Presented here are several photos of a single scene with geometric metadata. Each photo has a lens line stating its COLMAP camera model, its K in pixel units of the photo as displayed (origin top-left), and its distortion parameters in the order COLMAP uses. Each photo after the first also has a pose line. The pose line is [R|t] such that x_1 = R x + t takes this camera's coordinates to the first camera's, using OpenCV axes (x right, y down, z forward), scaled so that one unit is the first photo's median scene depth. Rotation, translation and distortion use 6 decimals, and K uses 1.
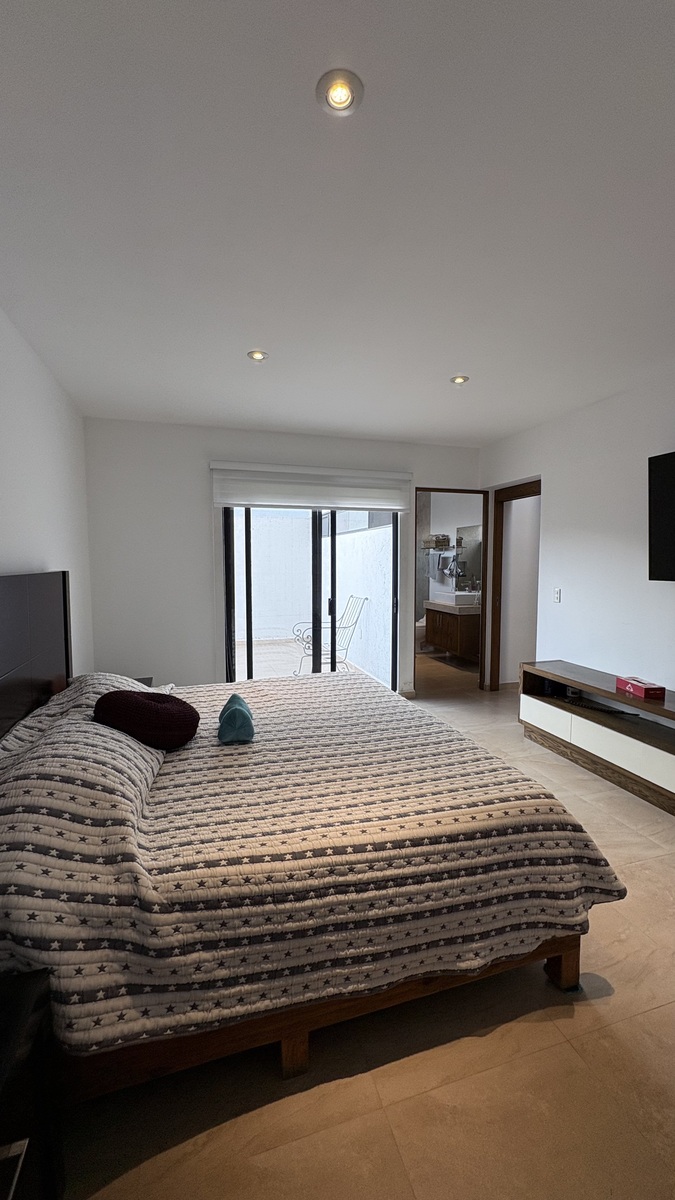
lens RADIAL K [[478.8, 0, 341.5], [0, 478.8, 599.2], [0, 0, 1]] dist [0.002123, 0.000510]
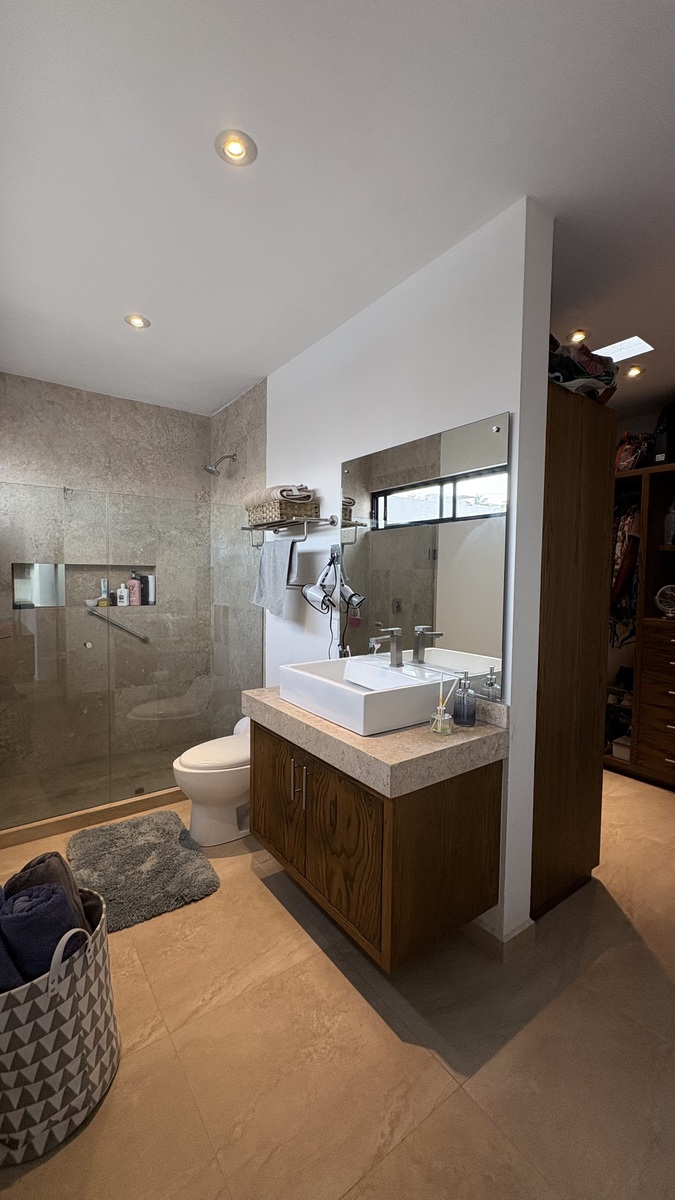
lens RADIAL K [[478.8, 0, 341.5], [0, 478.8, 599.2], [0, 0, 1]] dist [0.002123, 0.000510]
pose [[0.947181, -0.004018, 0.320673, 0.128325], [0.011199, 0.999726, -0.020550, -0.046018], [-0.320503, 0.023056, 0.946967, 0.667120]]
